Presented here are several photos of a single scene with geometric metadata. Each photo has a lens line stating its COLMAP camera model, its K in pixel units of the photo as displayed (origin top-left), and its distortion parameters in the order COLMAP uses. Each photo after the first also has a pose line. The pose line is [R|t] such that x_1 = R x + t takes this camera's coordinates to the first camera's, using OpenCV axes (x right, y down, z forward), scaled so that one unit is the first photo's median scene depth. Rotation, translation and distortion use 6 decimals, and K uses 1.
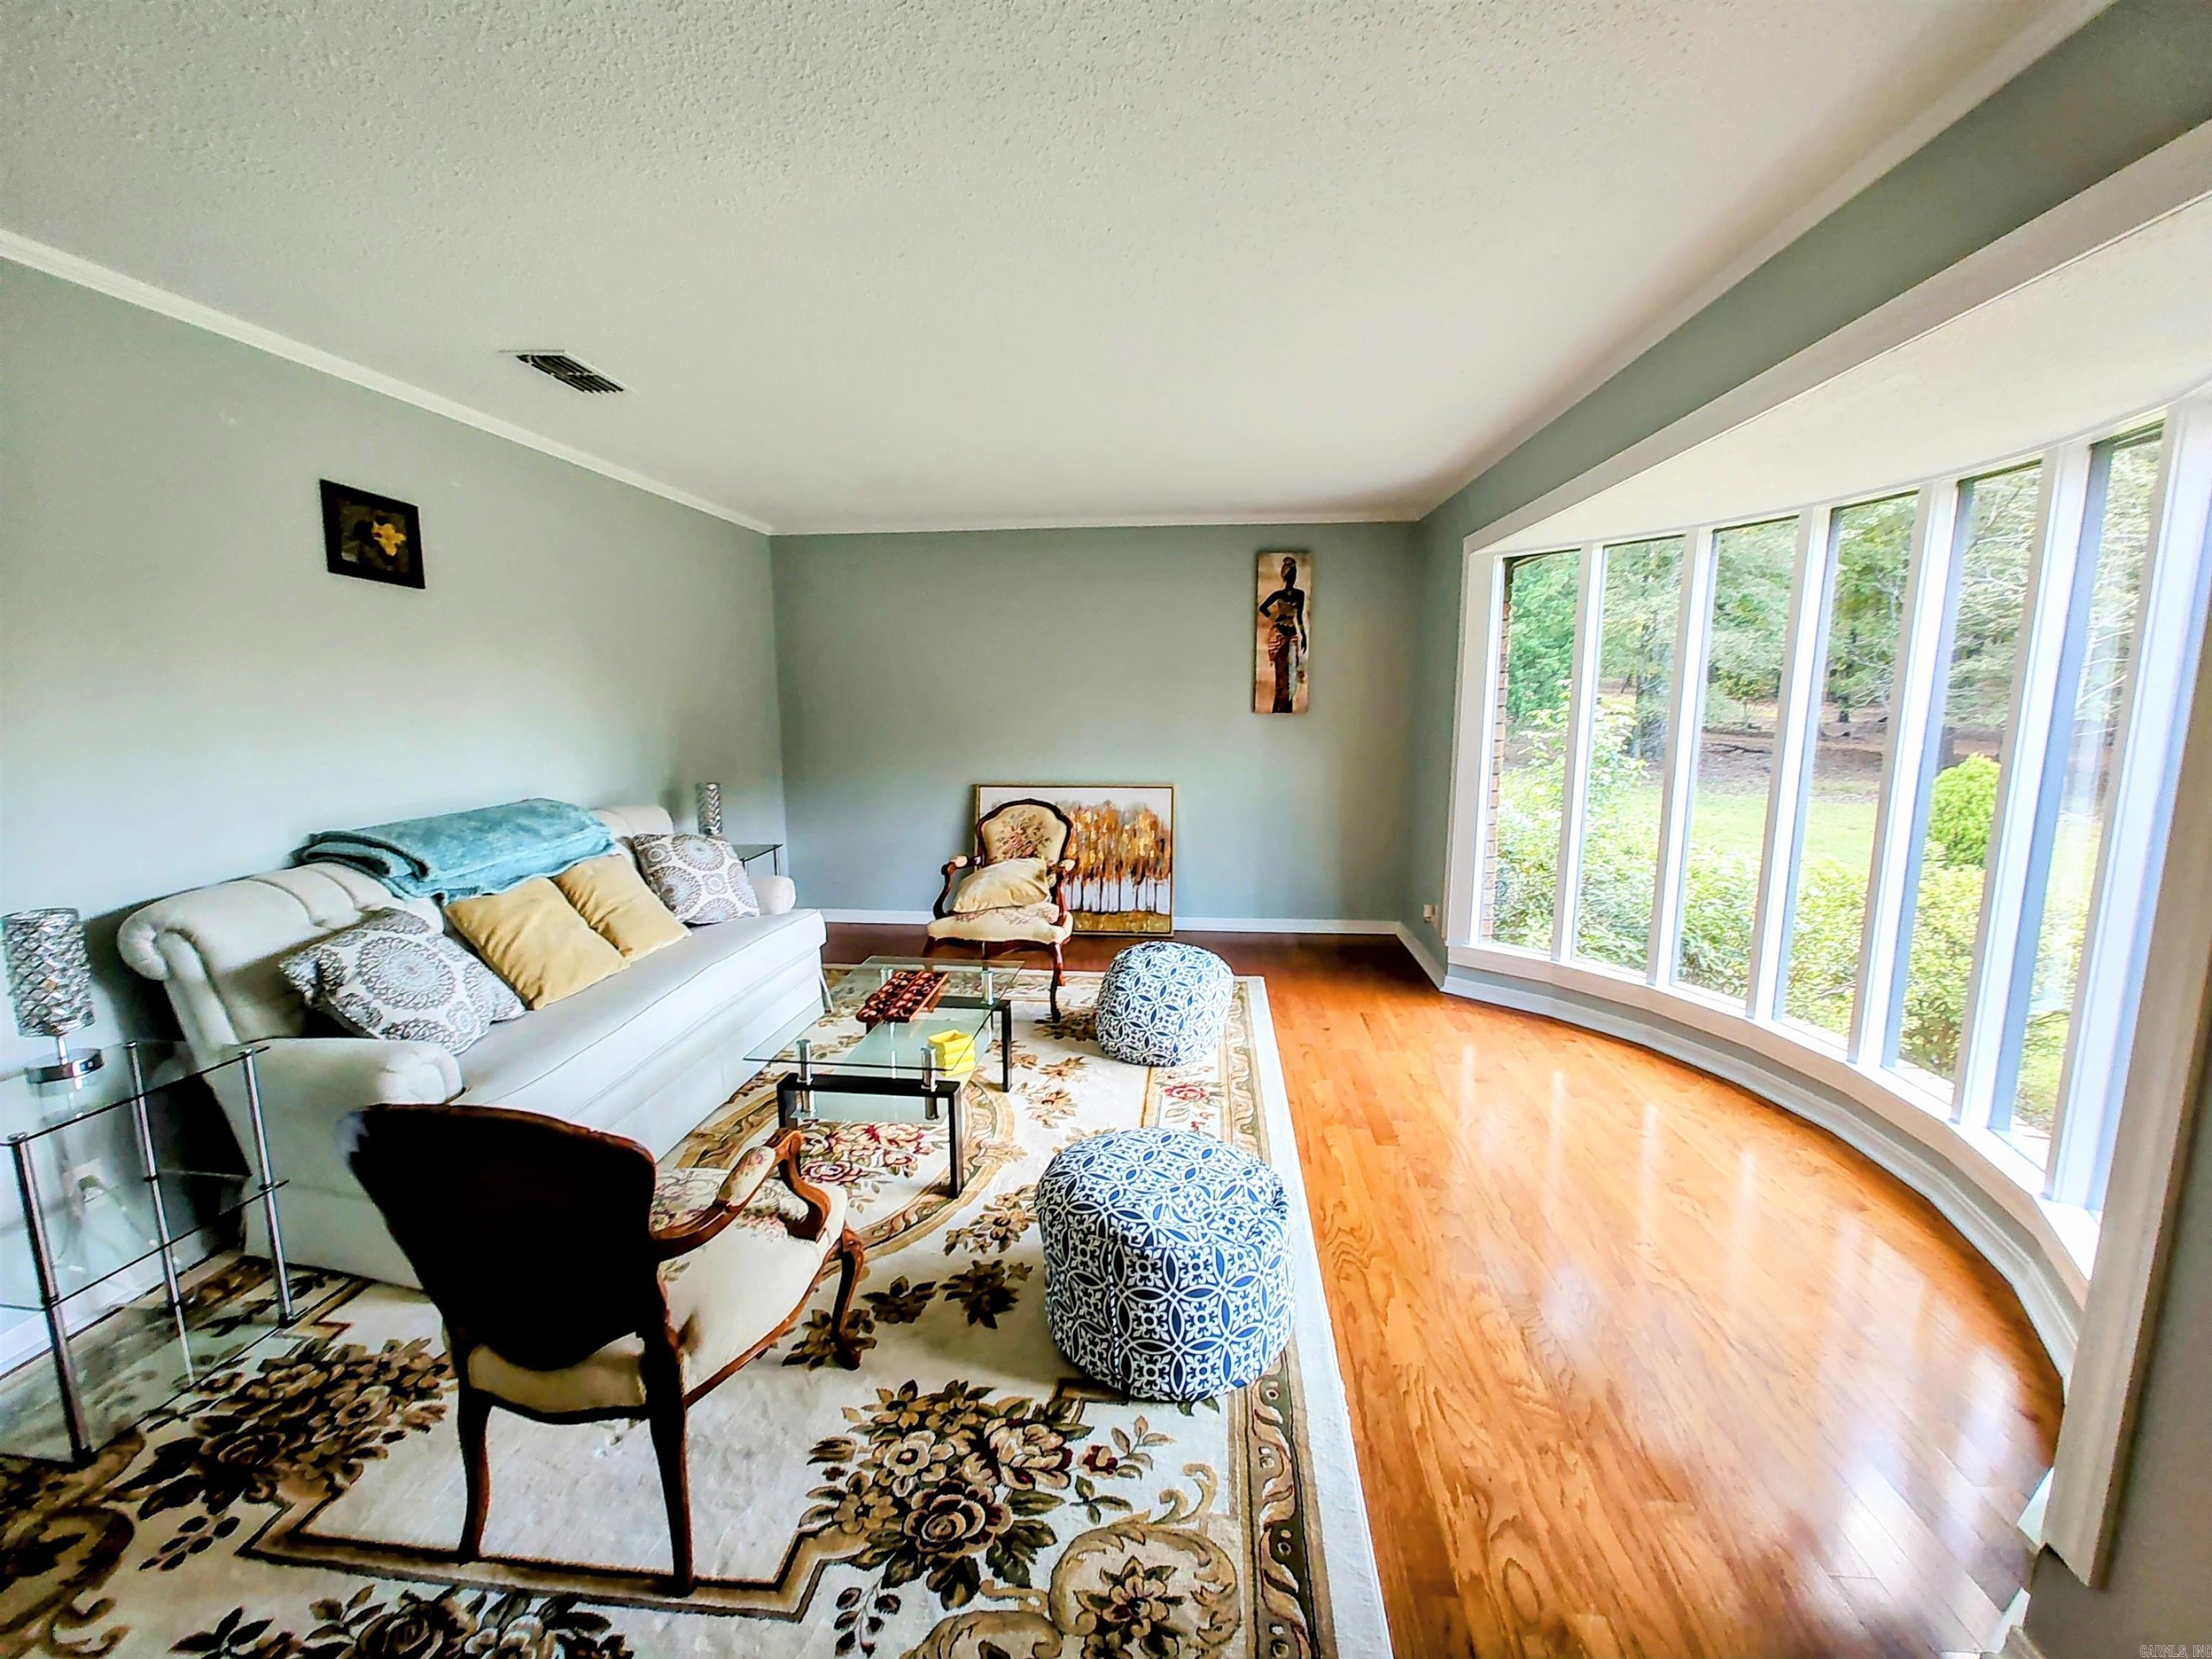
lens RADIAL K [[923.5, 0, 1103.0], [0, 923.5, 829.4], [0, 0, 1]] dist [0.003001, 0.000694]
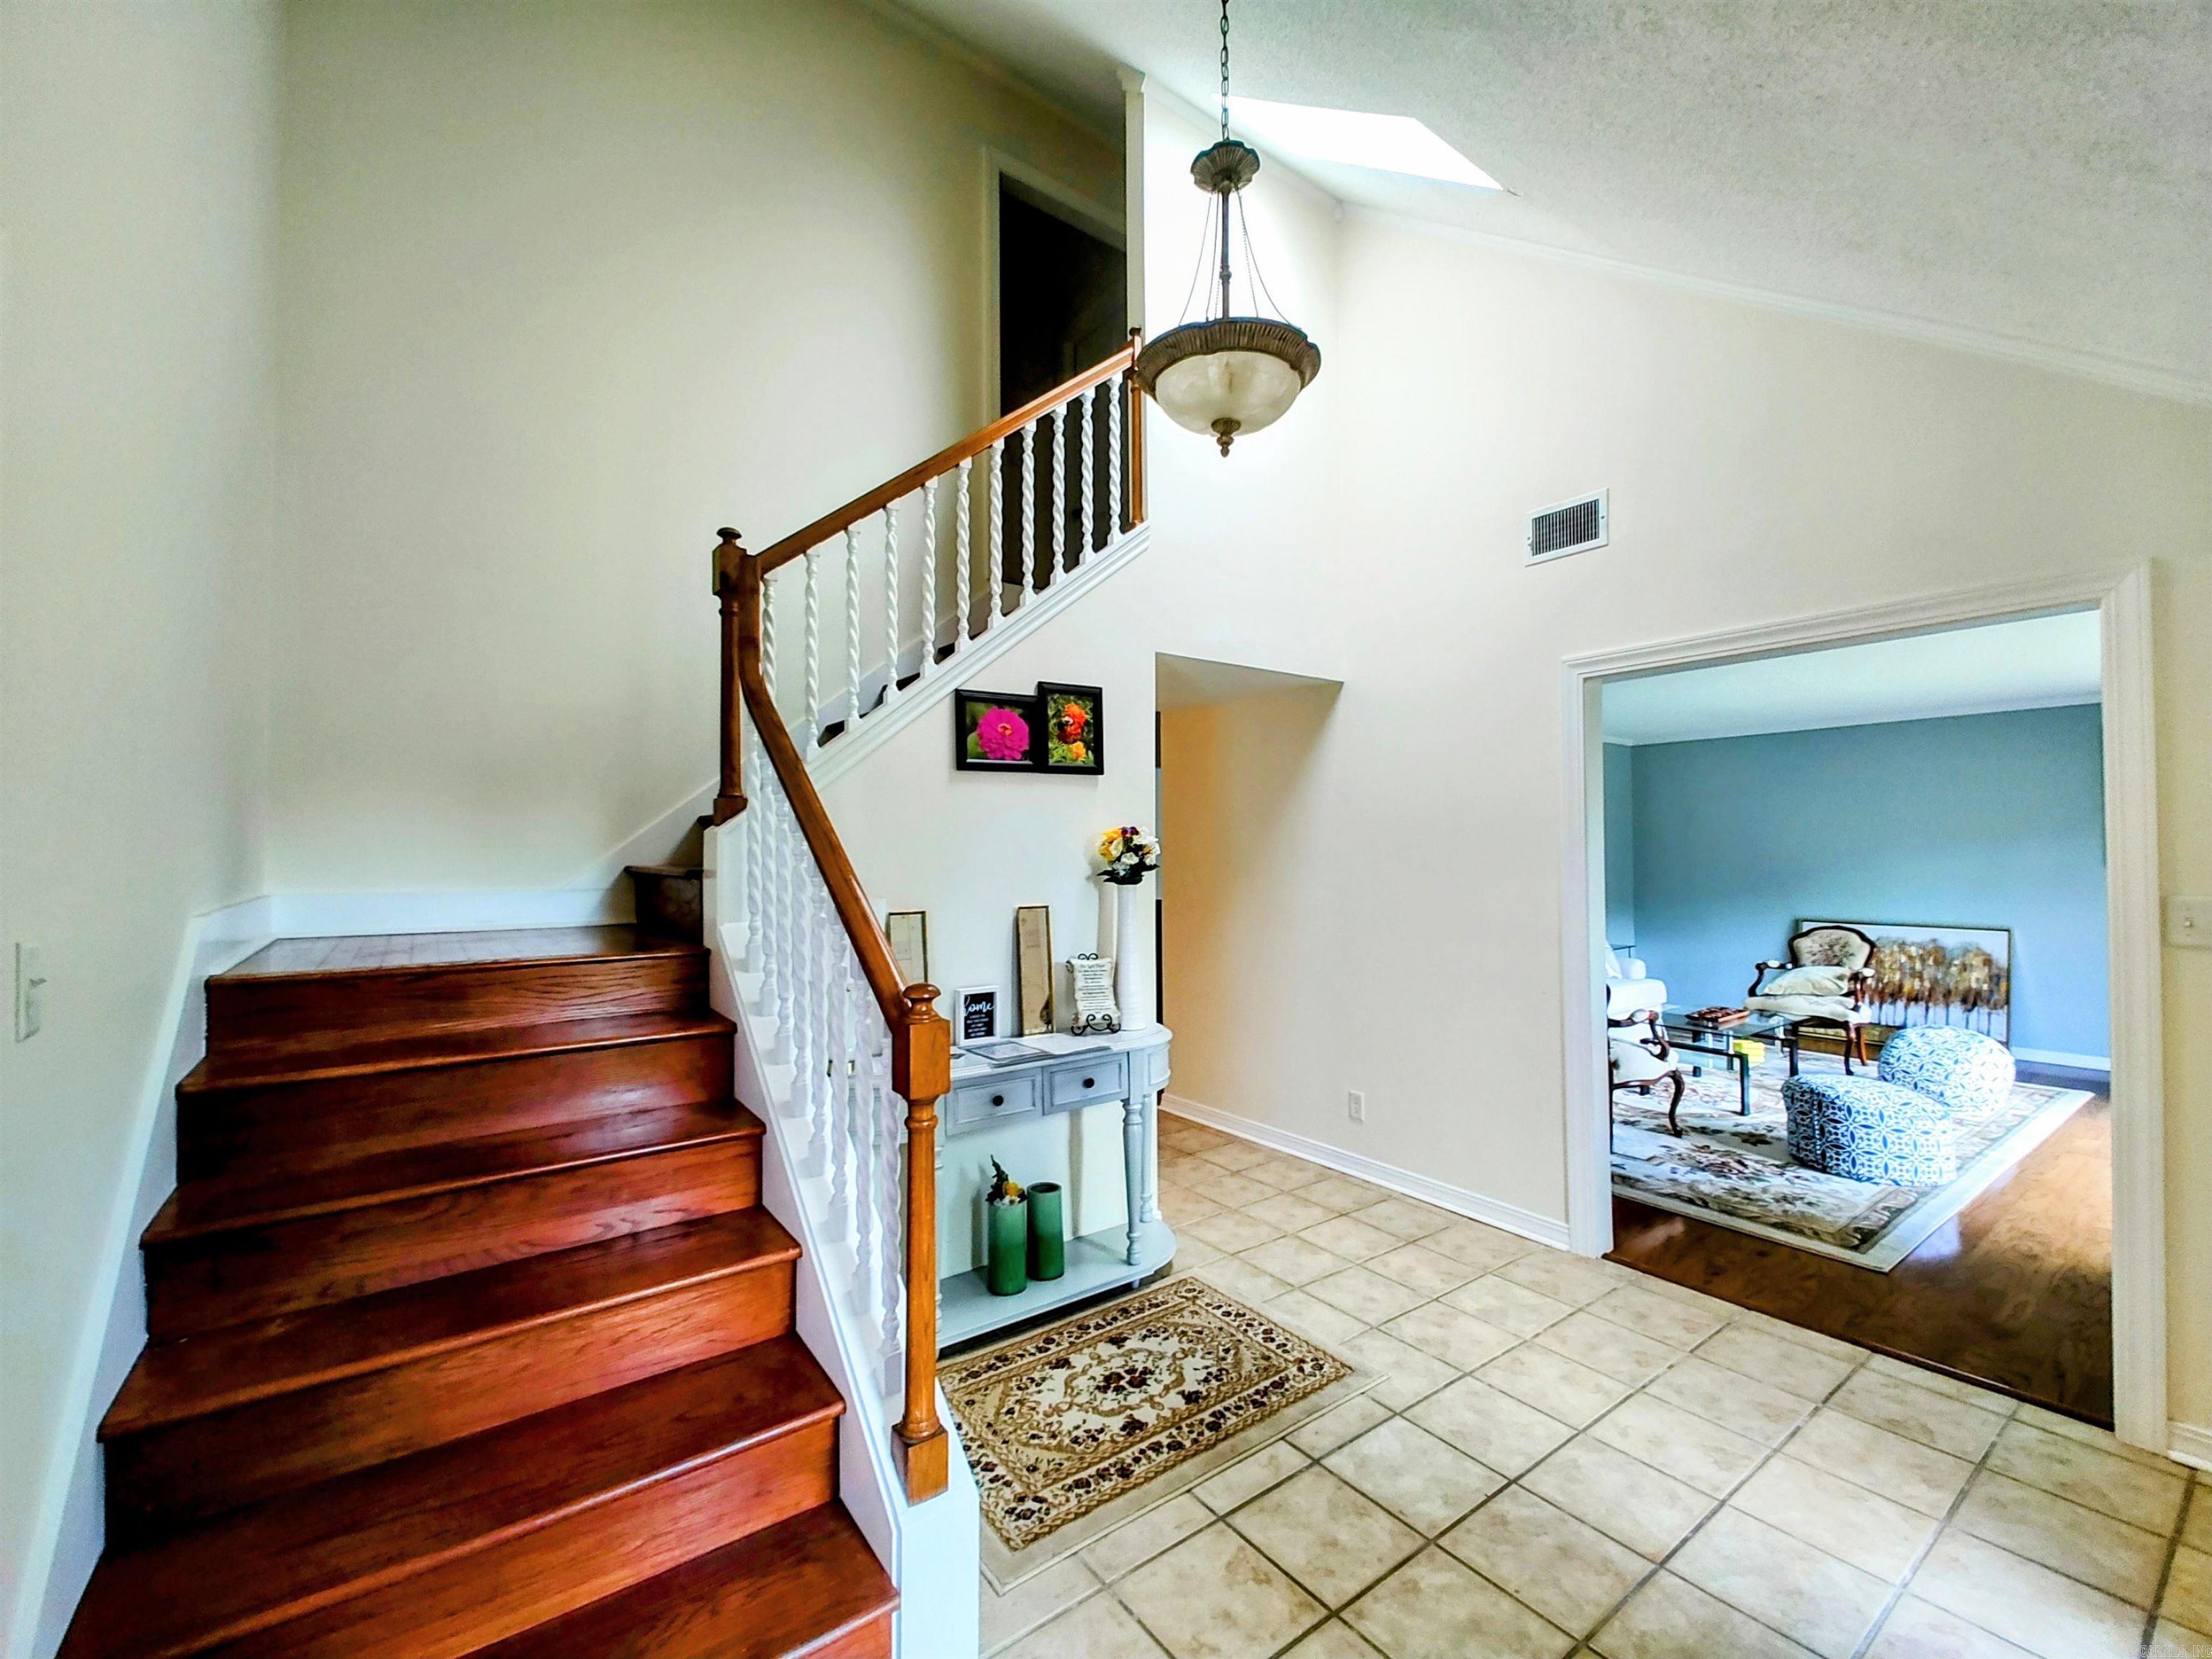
lens RADIAL K [[923.5, 0, 1103.0], [0, 923.5, 829.4], [0, 0, 1]] dist [0.003001, 0.000694]
pose [[0.671480, -0.017216, -0.740823, 0.274390], [-0.111327, 0.986040, -0.123821, 0.155908], [0.732613, 0.165617, 0.660189, -0.958070]]
